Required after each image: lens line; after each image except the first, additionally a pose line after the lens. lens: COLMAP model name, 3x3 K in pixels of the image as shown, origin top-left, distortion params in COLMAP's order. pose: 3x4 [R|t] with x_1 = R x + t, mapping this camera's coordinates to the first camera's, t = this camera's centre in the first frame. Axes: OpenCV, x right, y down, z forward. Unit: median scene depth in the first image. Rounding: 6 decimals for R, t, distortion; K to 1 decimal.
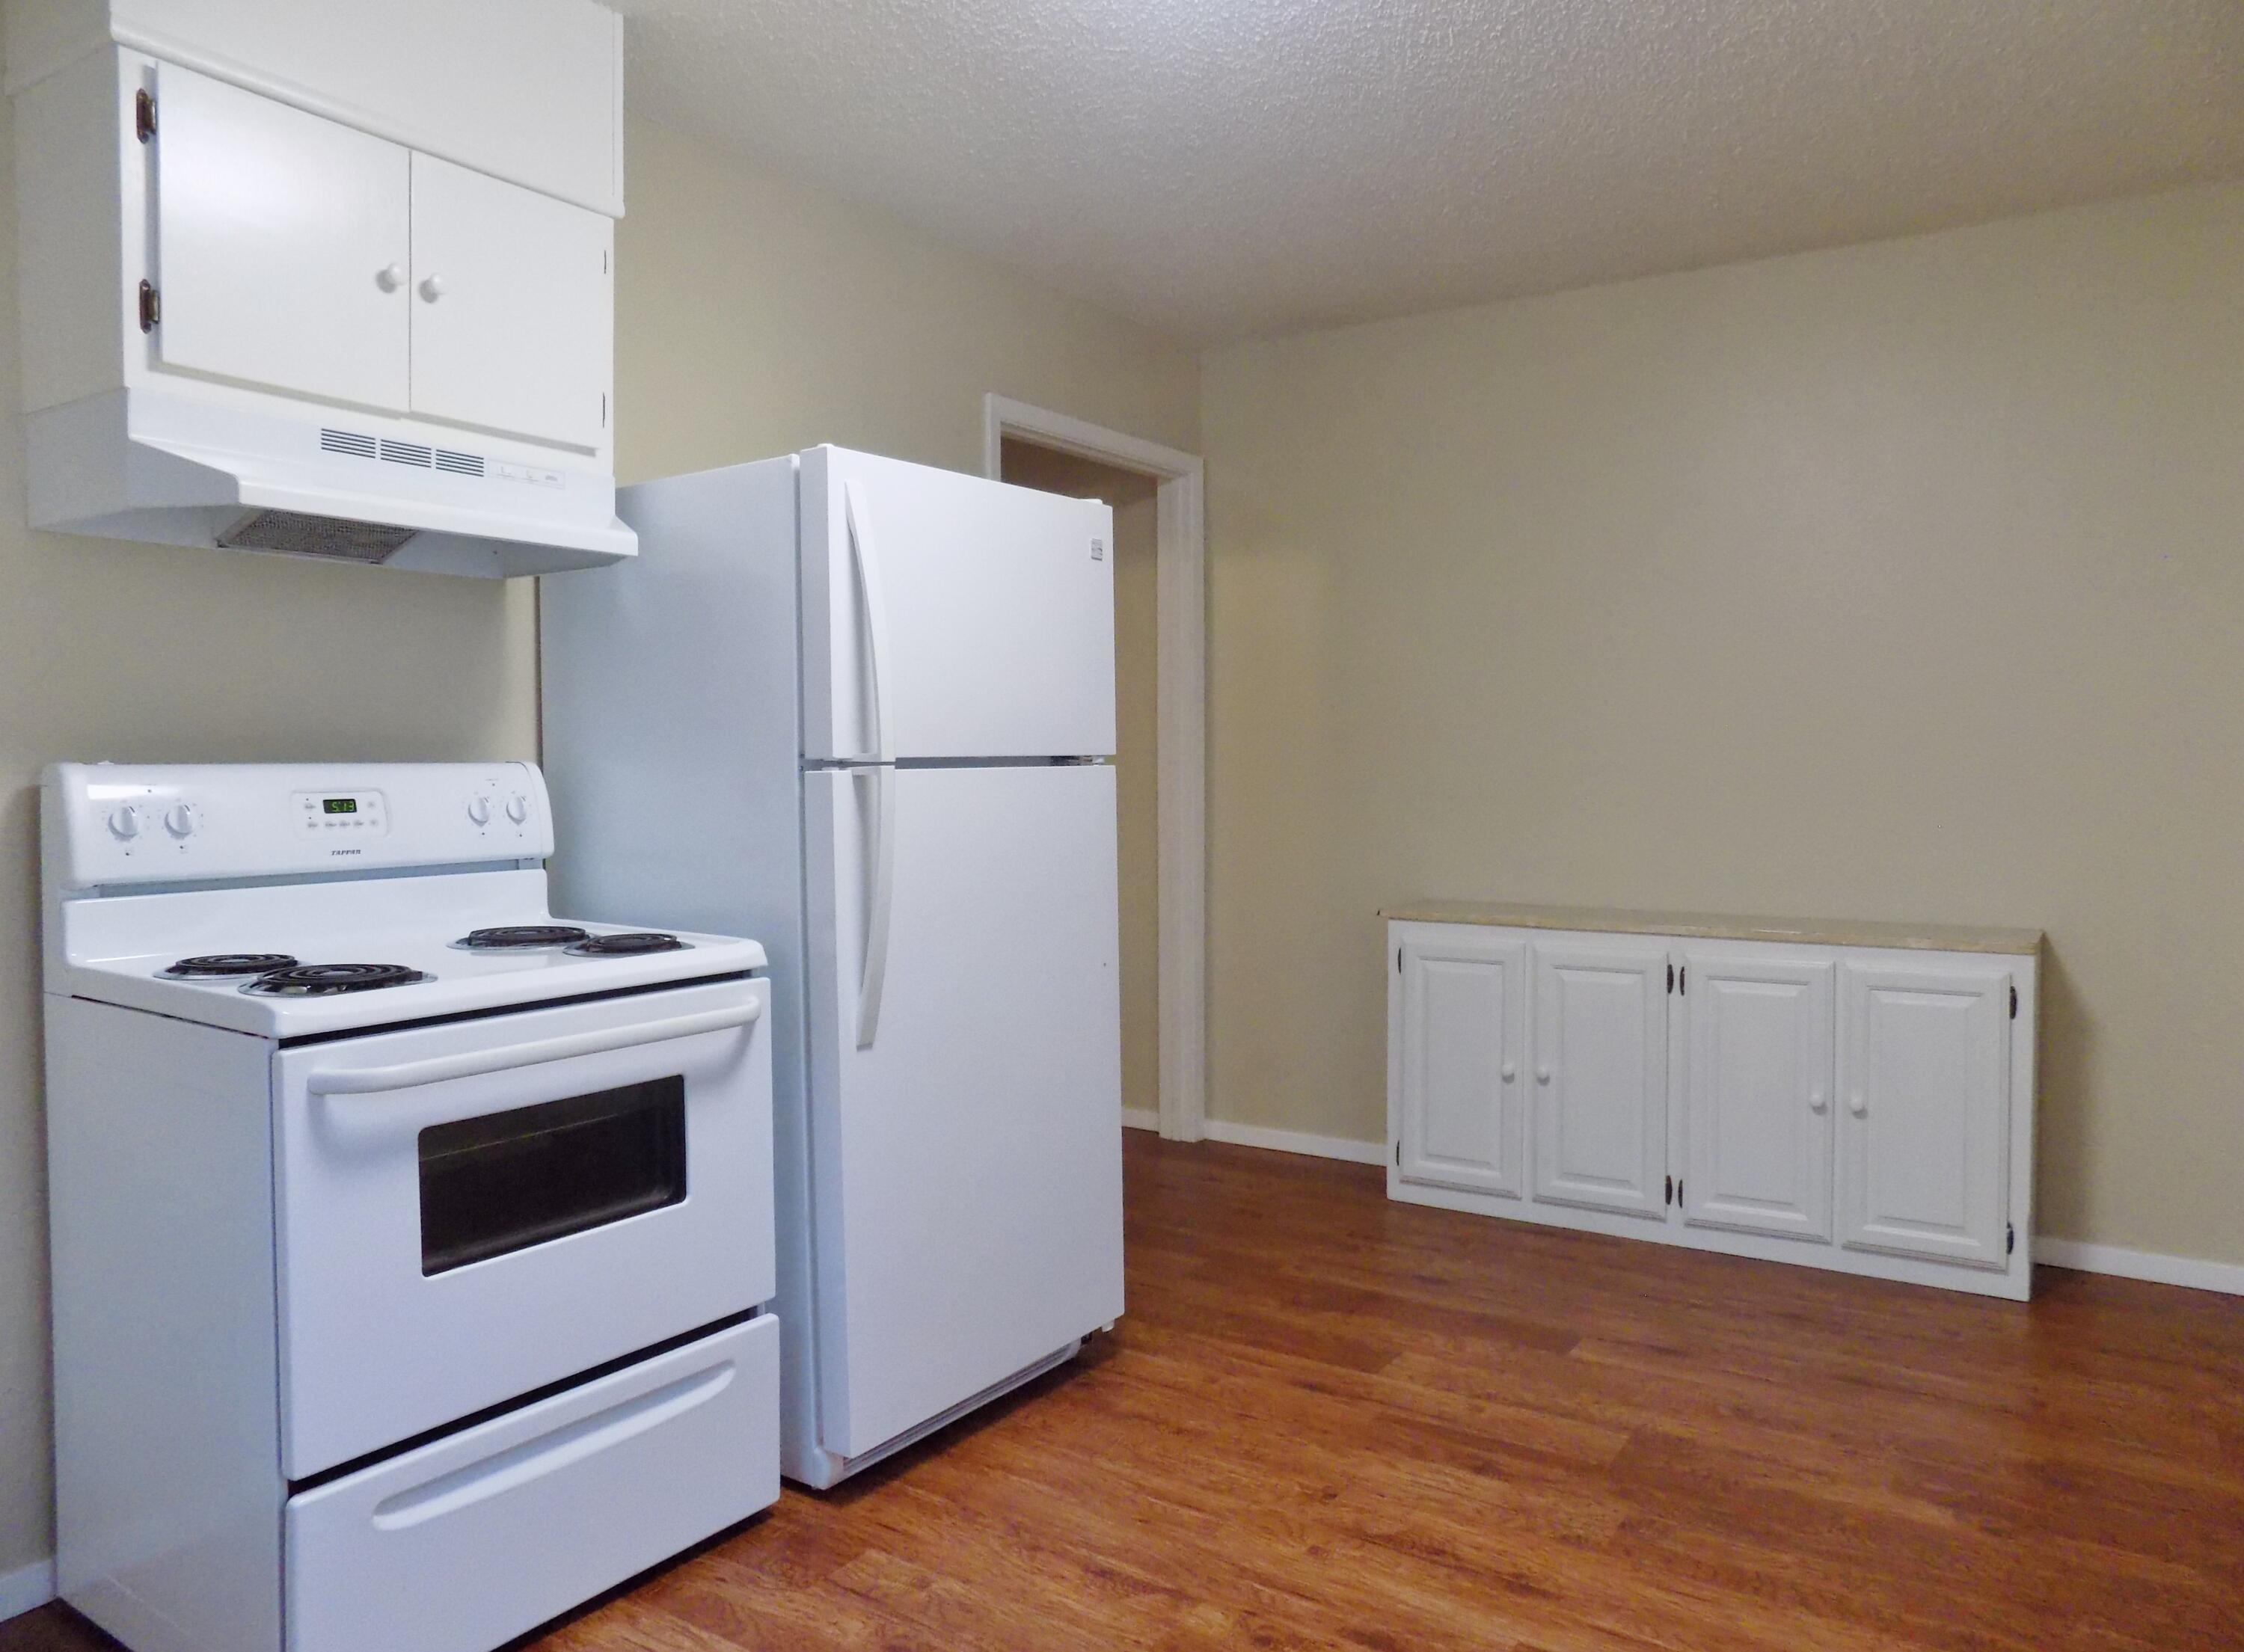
lens RADIAL K [[1521.7, 0, 1136.6], [0, 1521.7, 806.9], [0, 0, 1]] dist [-0.087859, 0.057465]
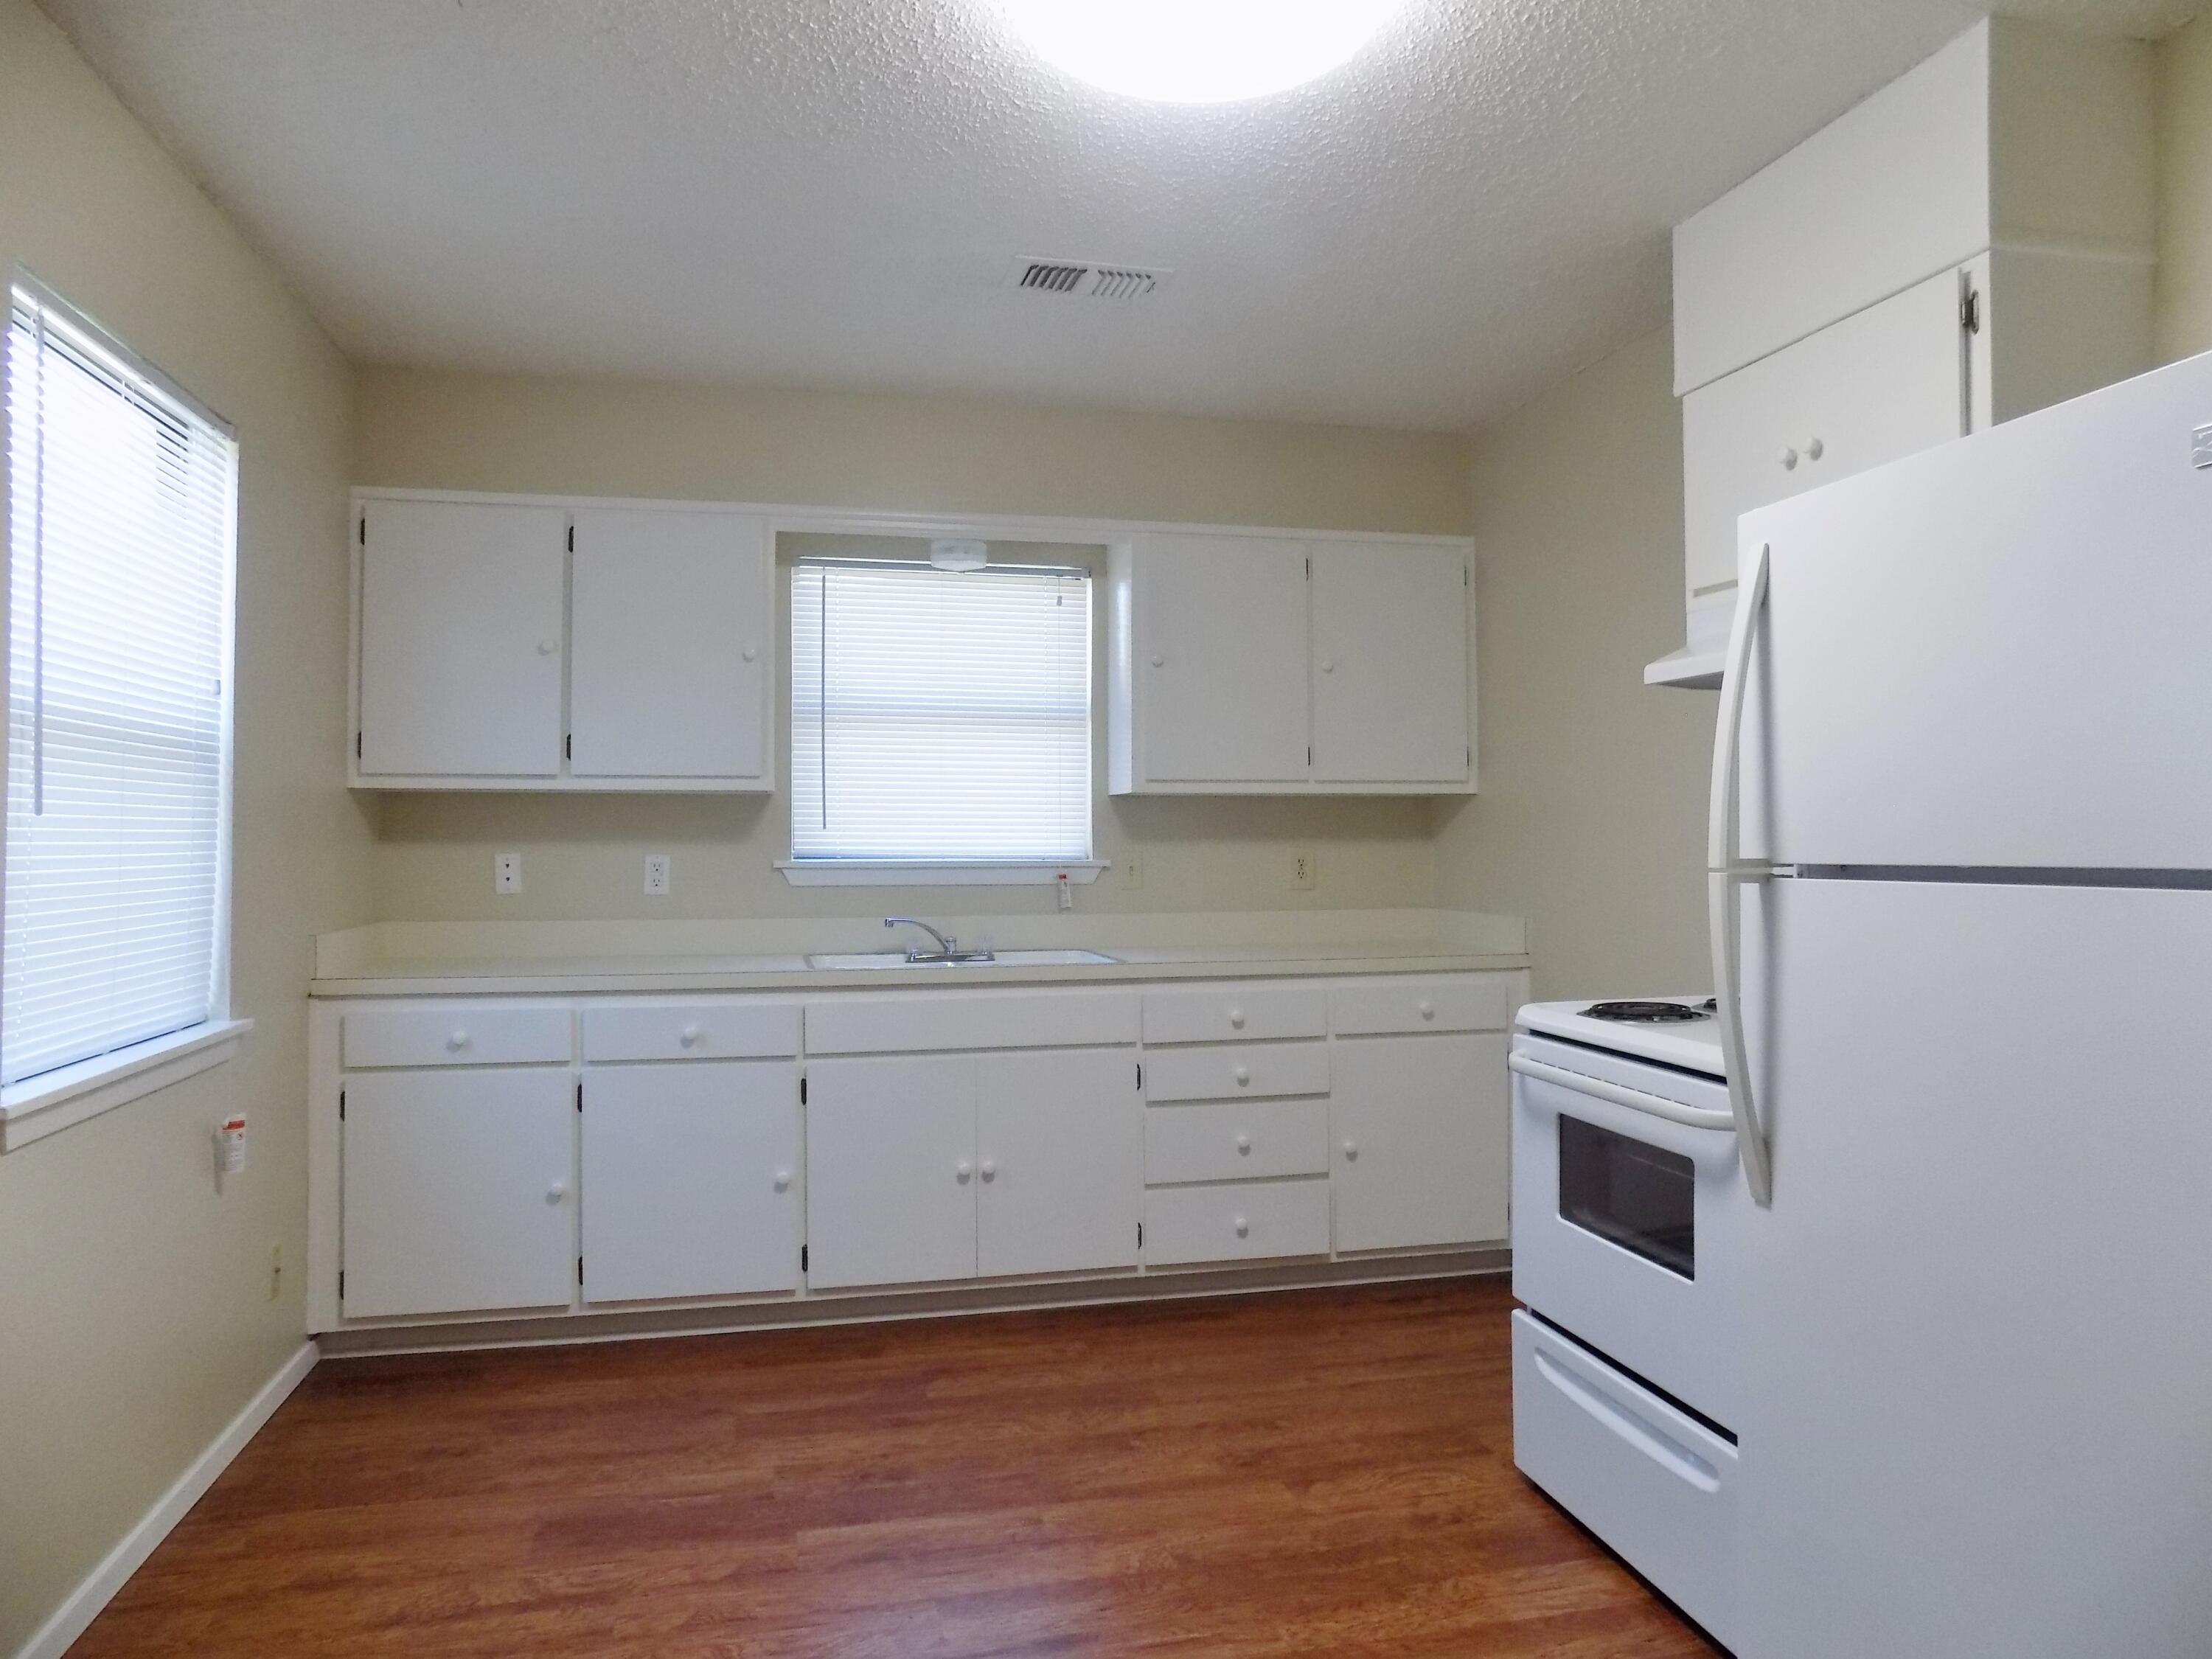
lens RADIAL K [[1474.6, 0, 1121.2], [0, 1474.6, 812.0], [0, 0, 1]] dist [-0.081986, 0.066840]
pose [[-0.679220, -0.008999, -0.733879, 0.651398], [-0.016624, 0.999857, 0.003126, -0.056119], [0.733746, 0.014323, -0.679272, 1.262699]]
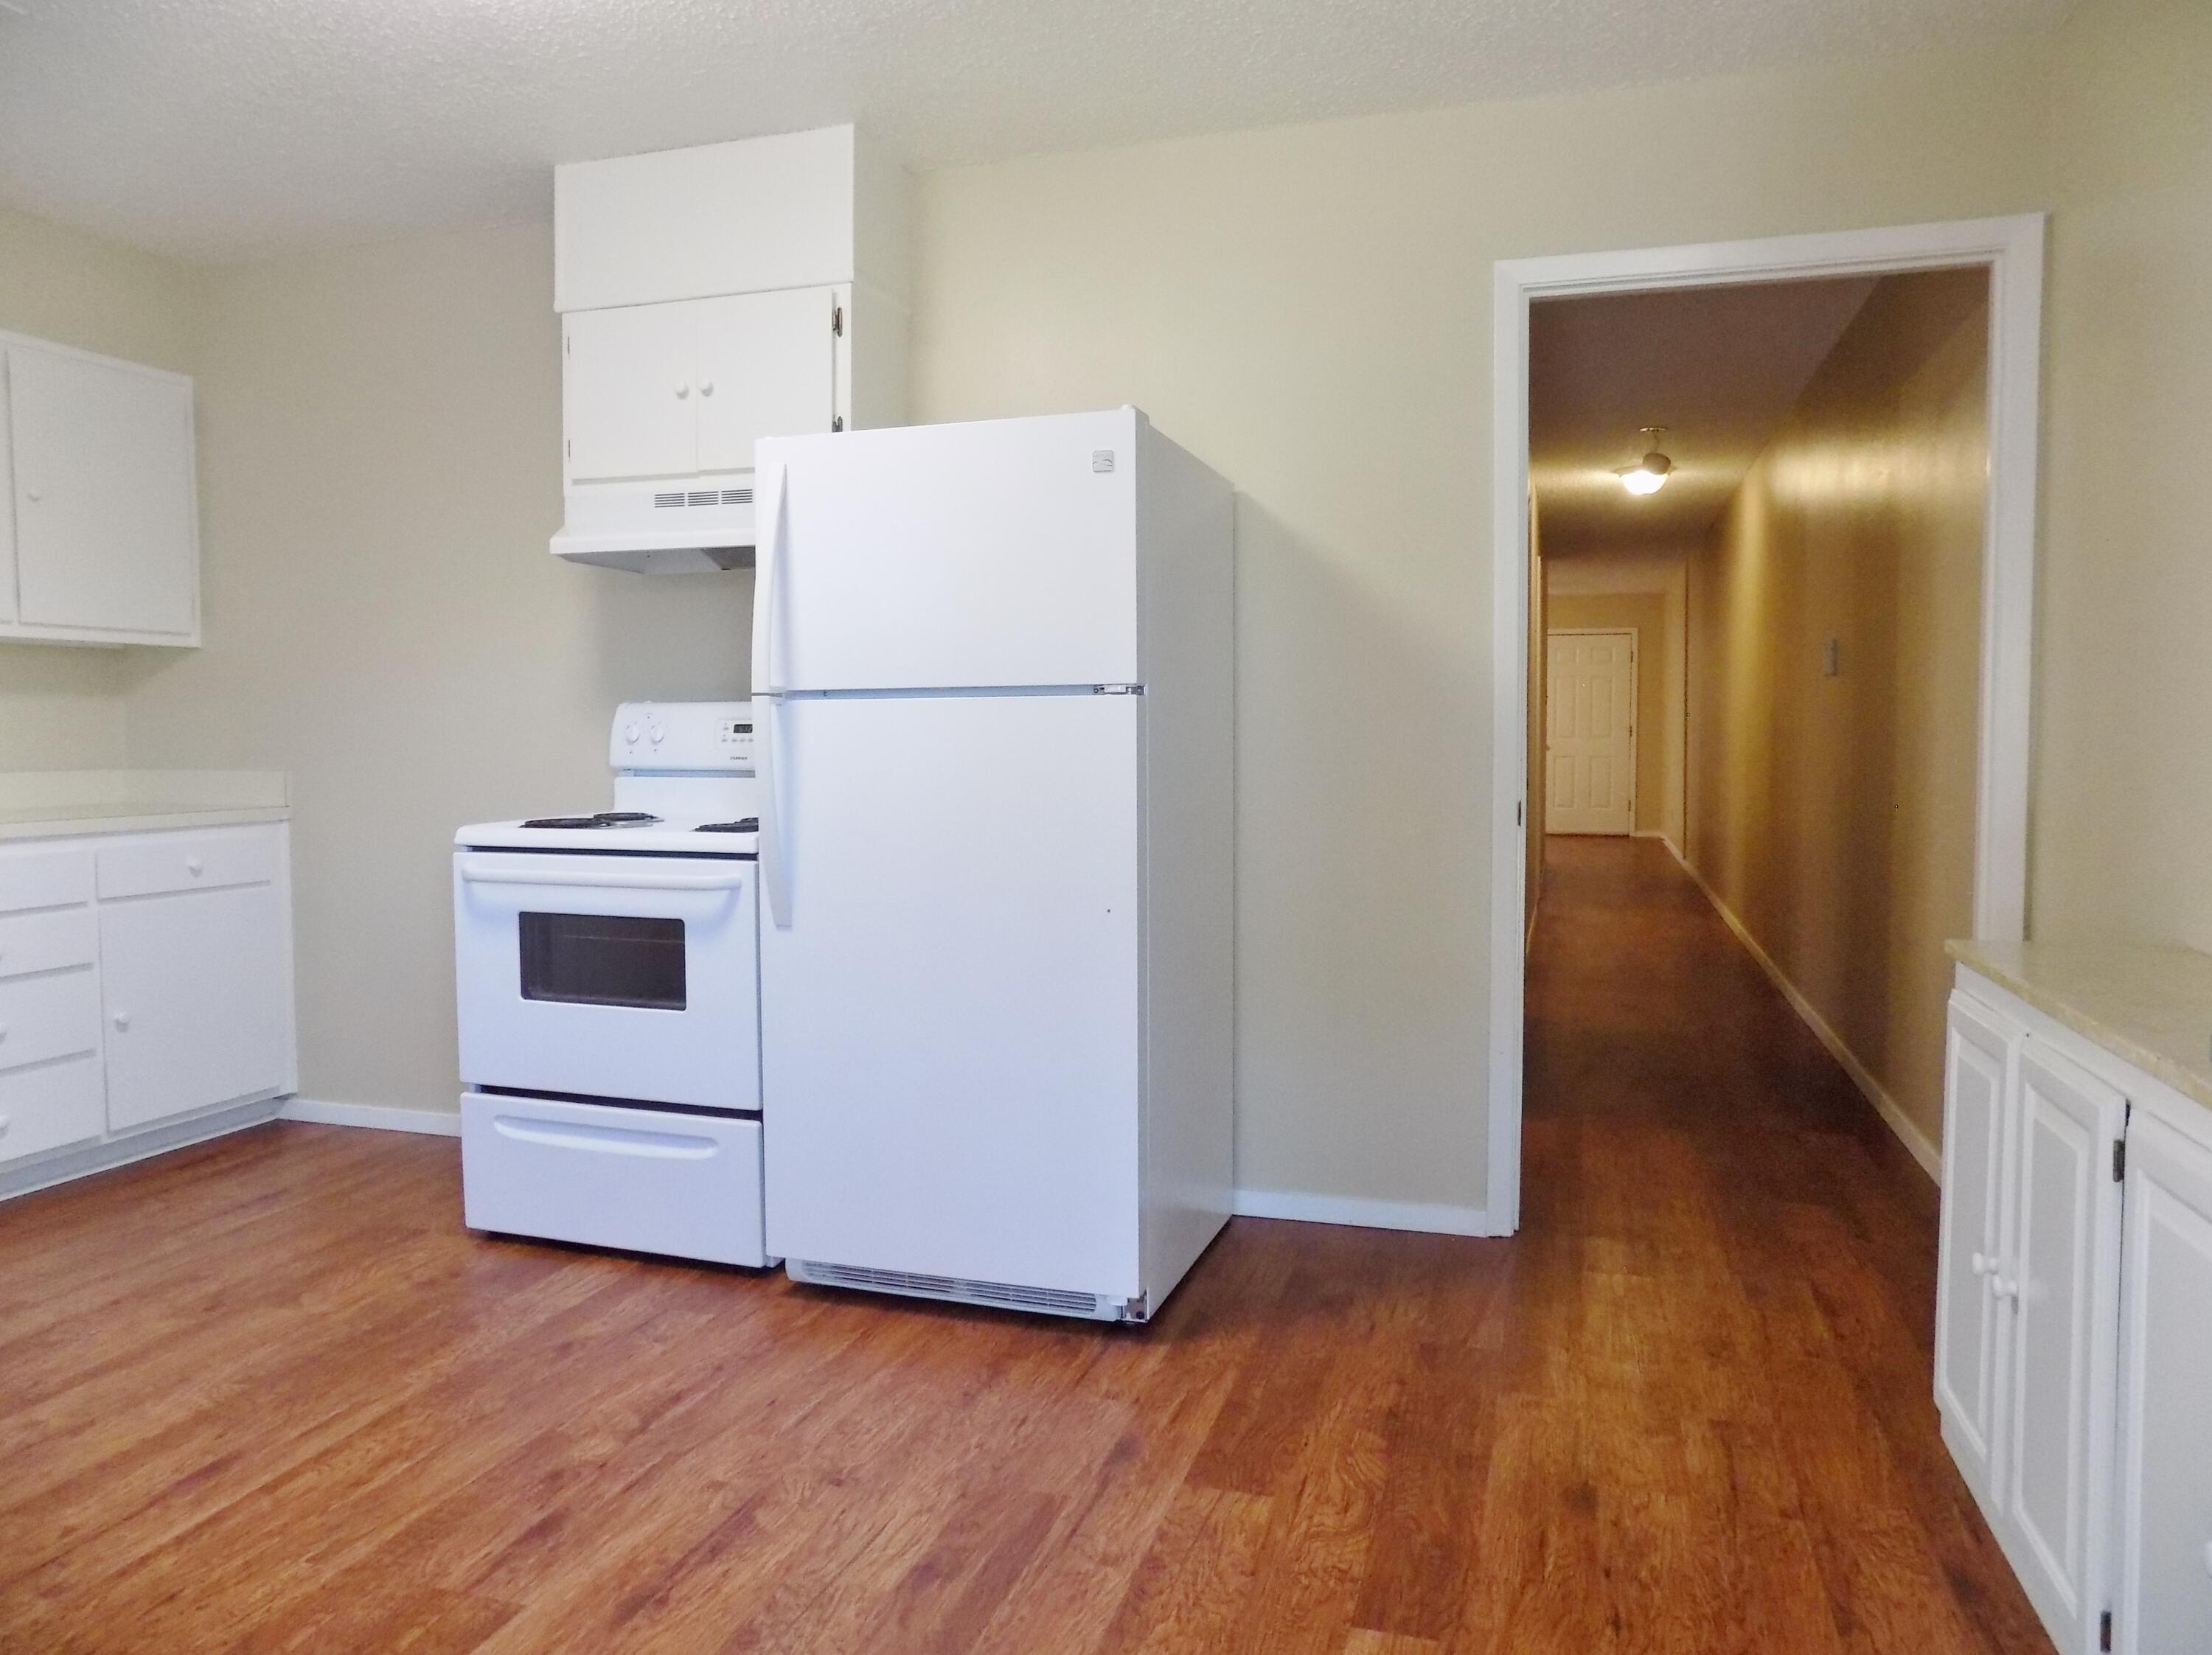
lens RADIAL K [[1474.5, 0, 1121.2], [0, 1474.5, 810.0], [0, 0, 1]] dist [-0.081986, 0.066840]
pose [[0.294089, 0.053673, -0.954270, 1.005867], [-0.029485, 0.998456, 0.047072, 0.000555], [0.955323, 0.014293, 0.295217, 0.894341]]
